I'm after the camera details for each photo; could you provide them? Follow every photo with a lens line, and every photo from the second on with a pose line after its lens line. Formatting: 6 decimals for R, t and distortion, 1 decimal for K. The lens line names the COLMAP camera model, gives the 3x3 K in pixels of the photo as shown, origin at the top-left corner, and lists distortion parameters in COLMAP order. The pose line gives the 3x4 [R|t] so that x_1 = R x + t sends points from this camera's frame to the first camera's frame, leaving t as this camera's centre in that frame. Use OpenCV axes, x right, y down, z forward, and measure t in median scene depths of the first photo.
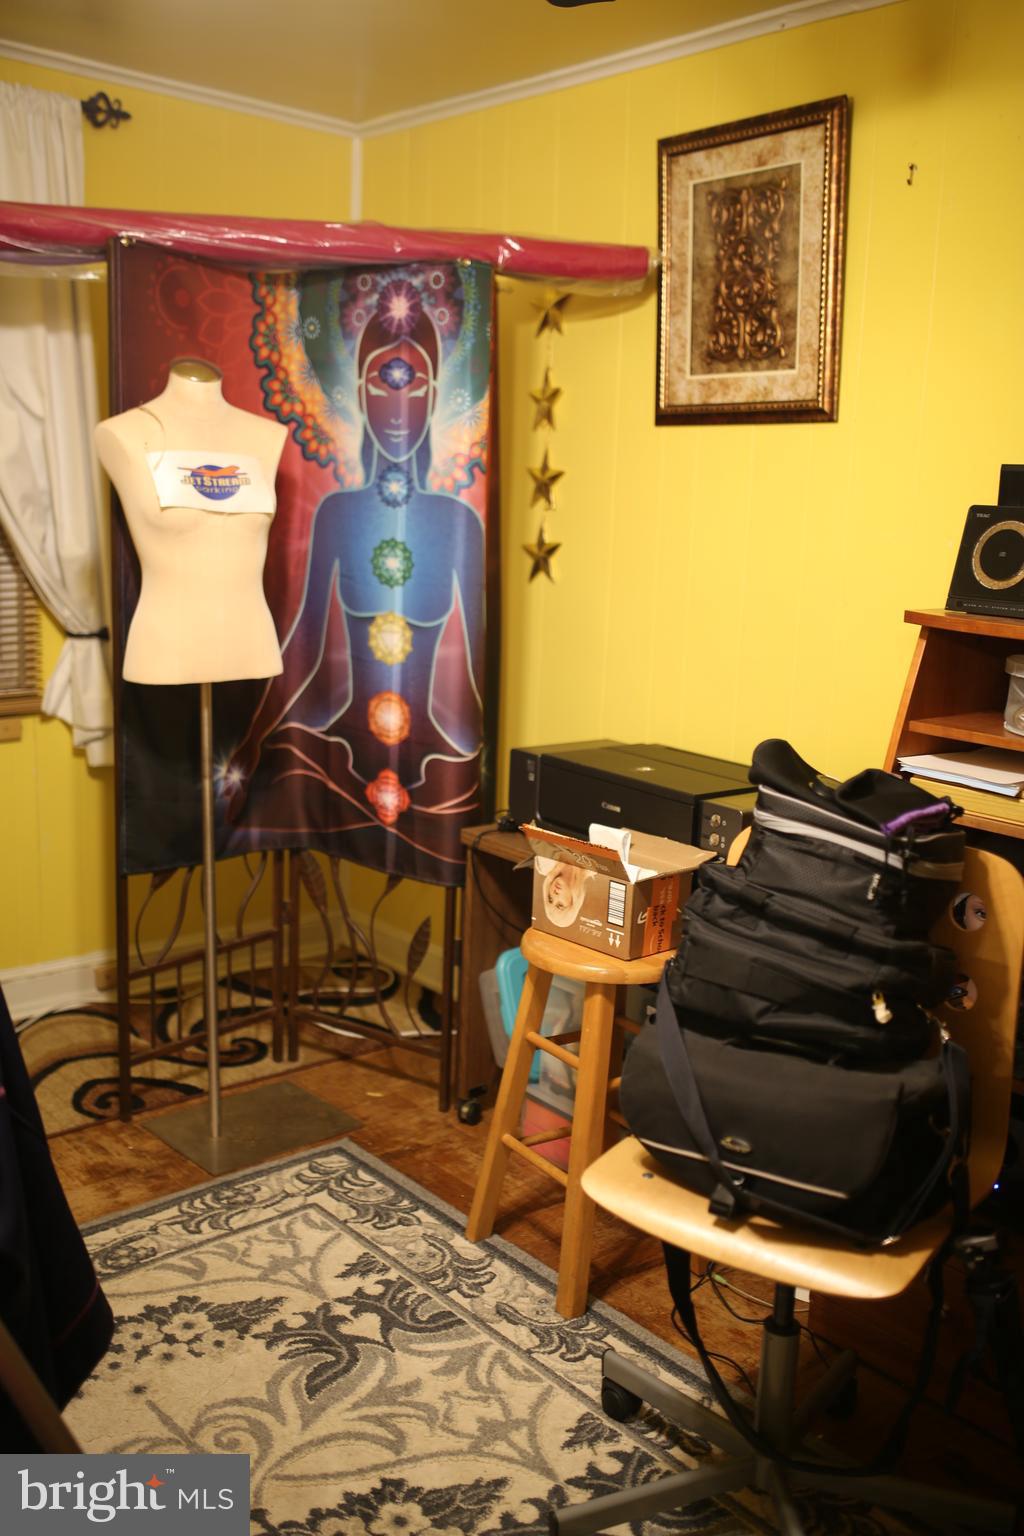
lens RADIAL K [[1456.4, 0, 512.0], [0, 1456.4, 768.0], [0, 0, 1]] dist [-0.050378, 0.023608]
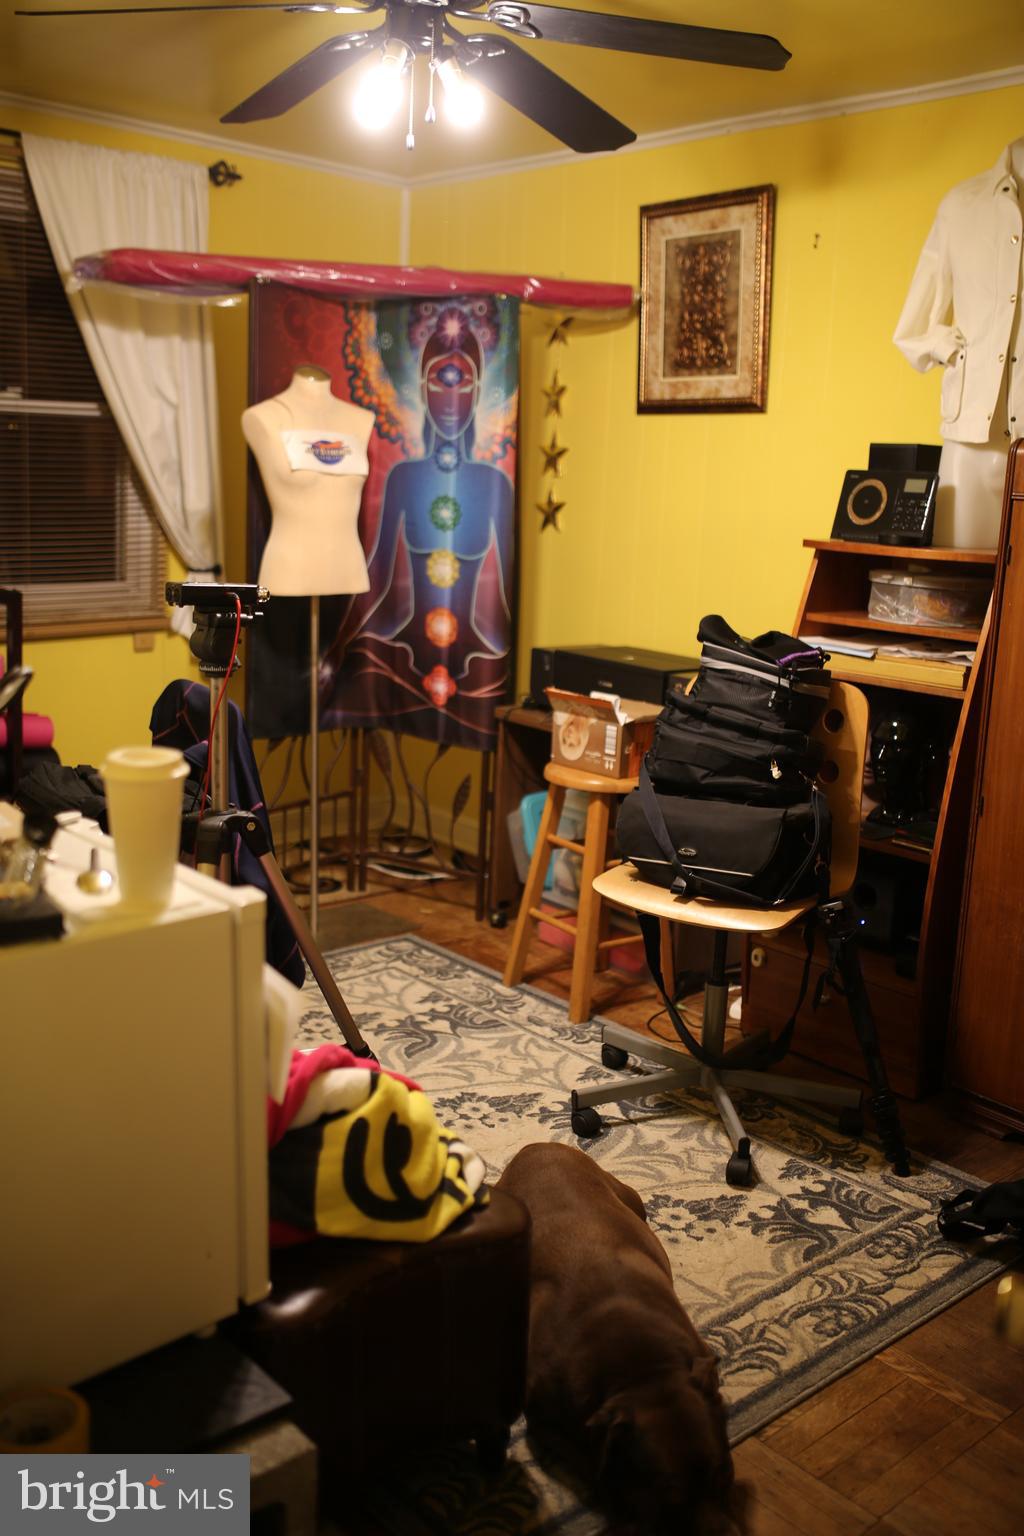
lens RADIAL K [[1456.4, 0, 512.0], [0, 1456.4, 768.0], [0, 0, 1]] dist [-0.050378, 0.023608]
pose [[0.999830, 0.002760, 0.018219, -0.045637], [-0.002941, 0.999946, 0.009917, 0.089443], [-0.018191, -0.009969, 0.999785, -0.392837]]
